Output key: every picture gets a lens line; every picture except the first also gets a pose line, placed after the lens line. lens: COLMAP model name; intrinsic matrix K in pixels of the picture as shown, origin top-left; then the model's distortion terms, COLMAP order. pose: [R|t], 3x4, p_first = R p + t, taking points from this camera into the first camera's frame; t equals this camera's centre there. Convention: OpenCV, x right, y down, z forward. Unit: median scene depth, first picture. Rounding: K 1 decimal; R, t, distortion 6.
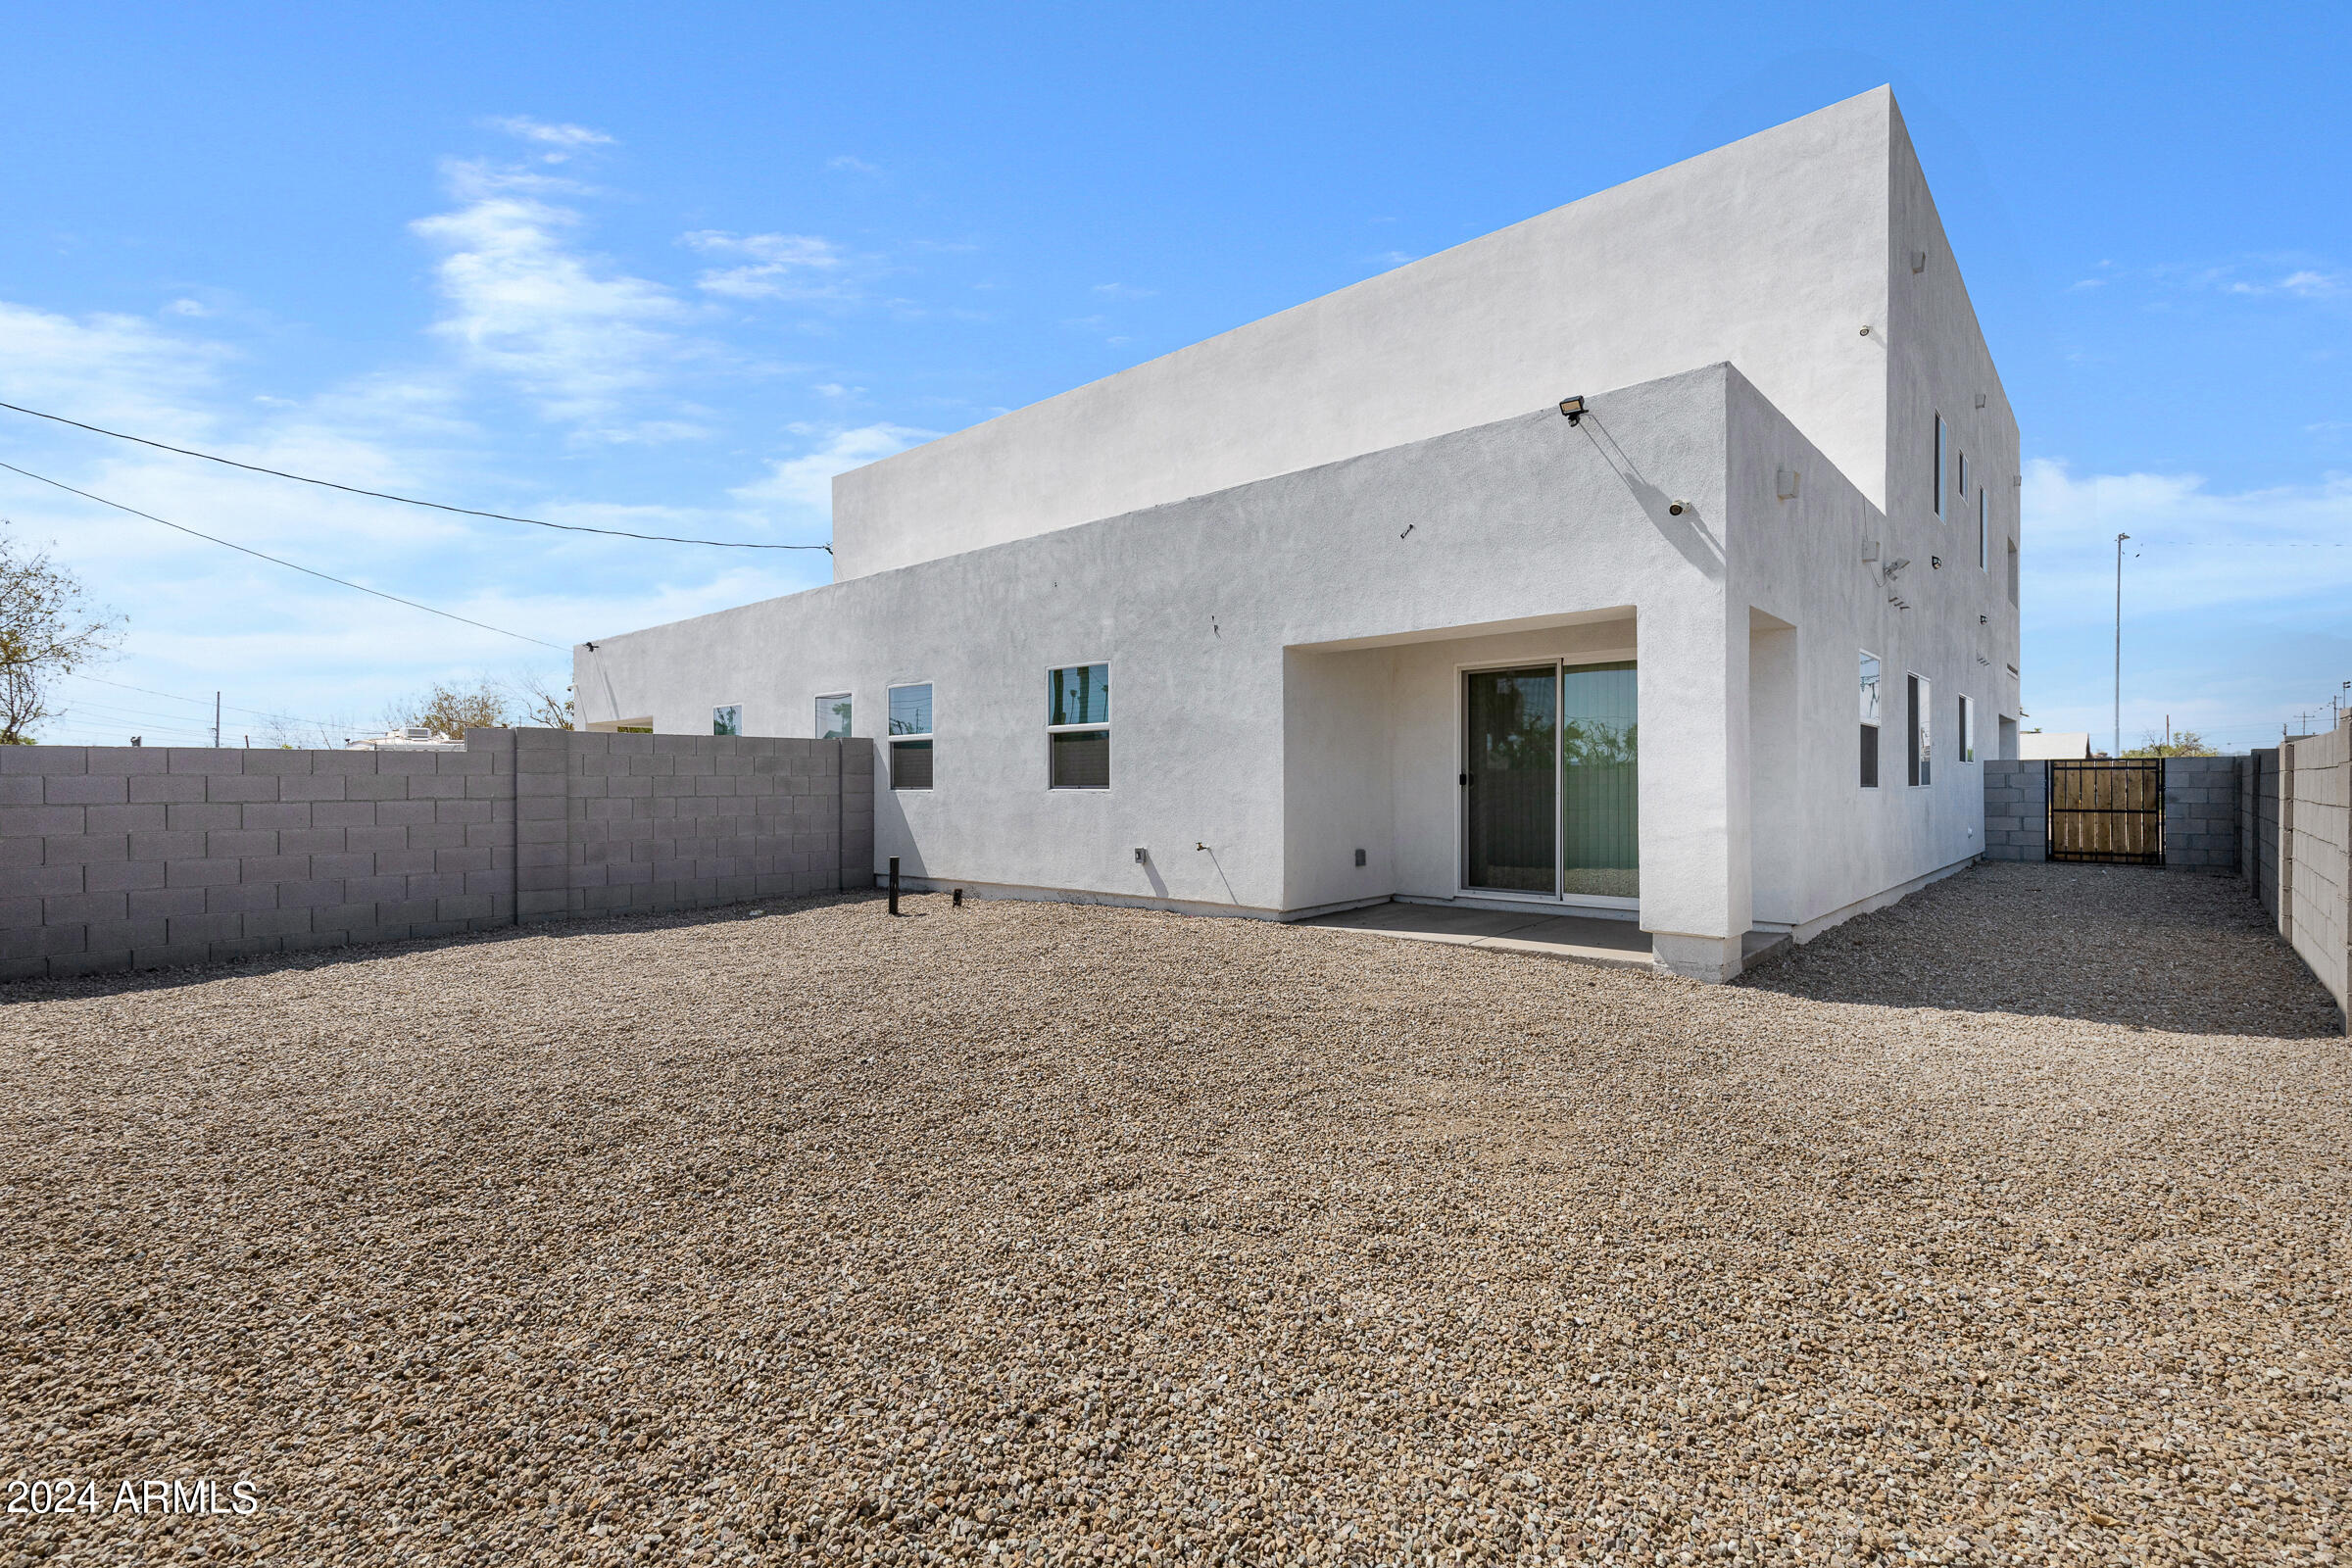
lens RADIAL K [[1050.3, 0, 1193.3], [0, 1050.3, 788.0], [0, 0, 1]] dist [0.025745, -0.006511]
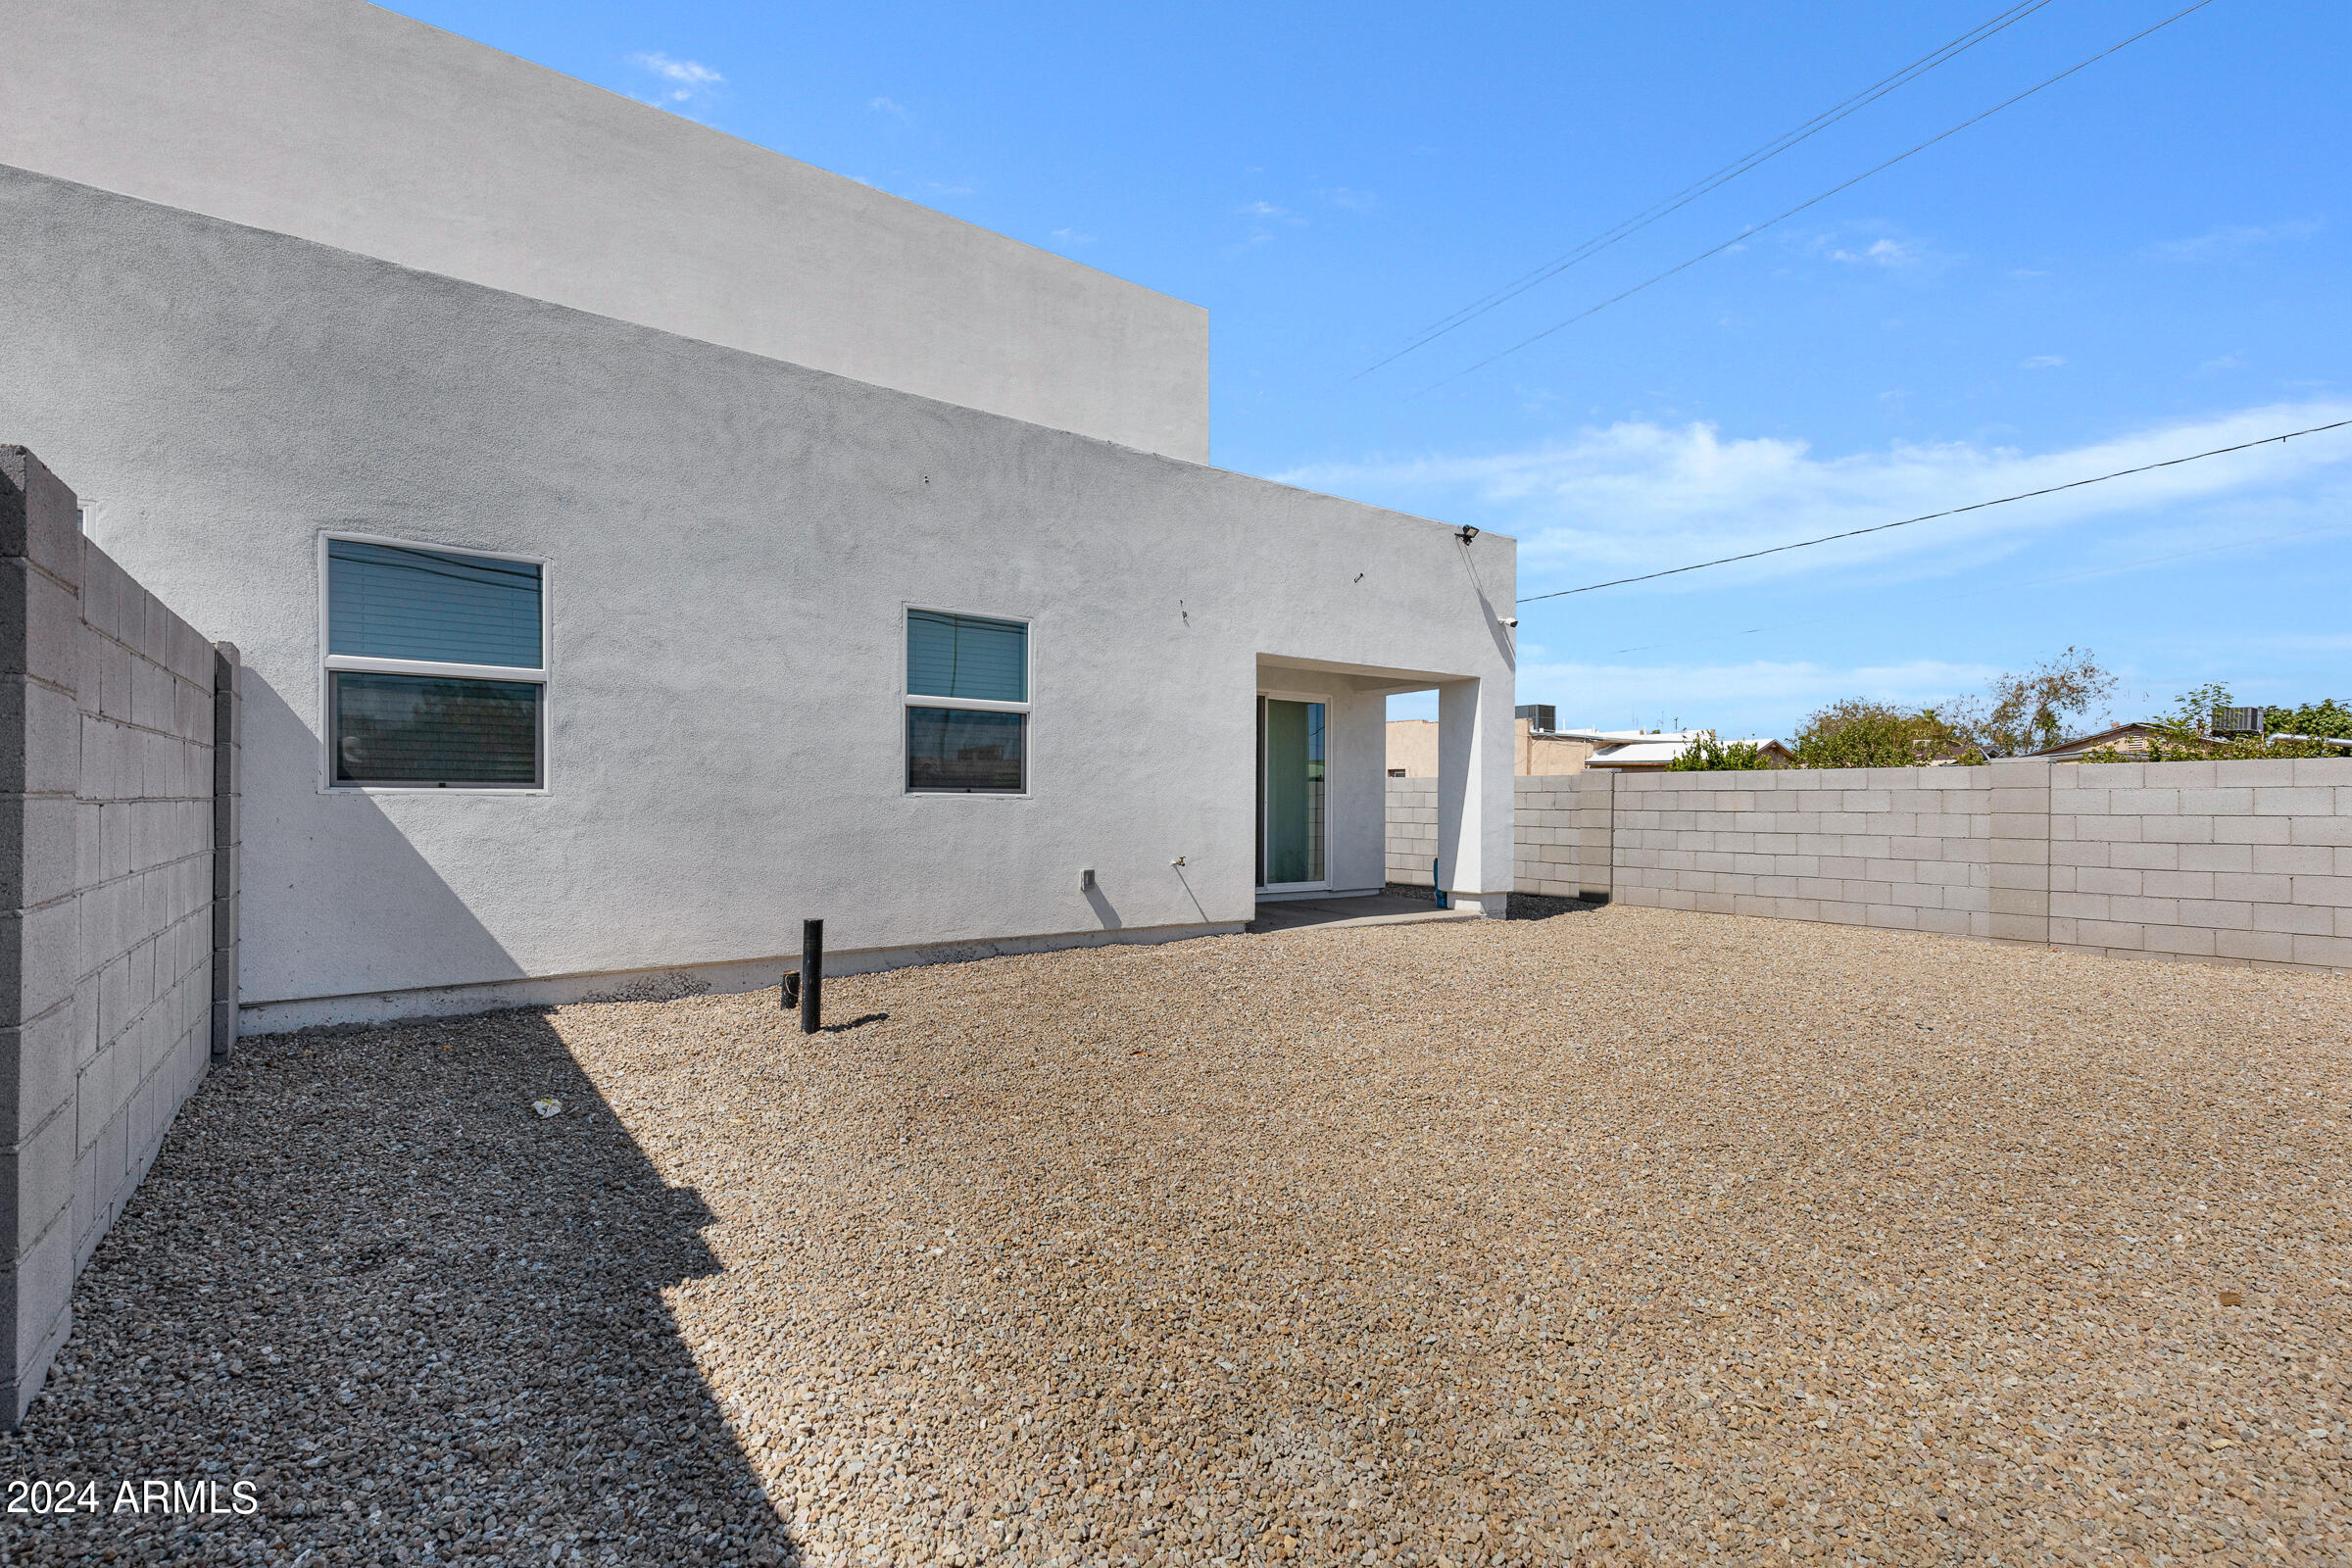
lens RADIAL K [[1100.4, 0, 1179.1], [0, 1100.4, 809.7], [0, 0, 1]] dist [0.017994, -0.000336]
pose [[0.202374, -0.003547, 0.979302, -0.833348], [-0.008940, 0.999945, 0.005469, 0.007054], [-0.979267, -0.009862, 0.202331, 0.760702]]
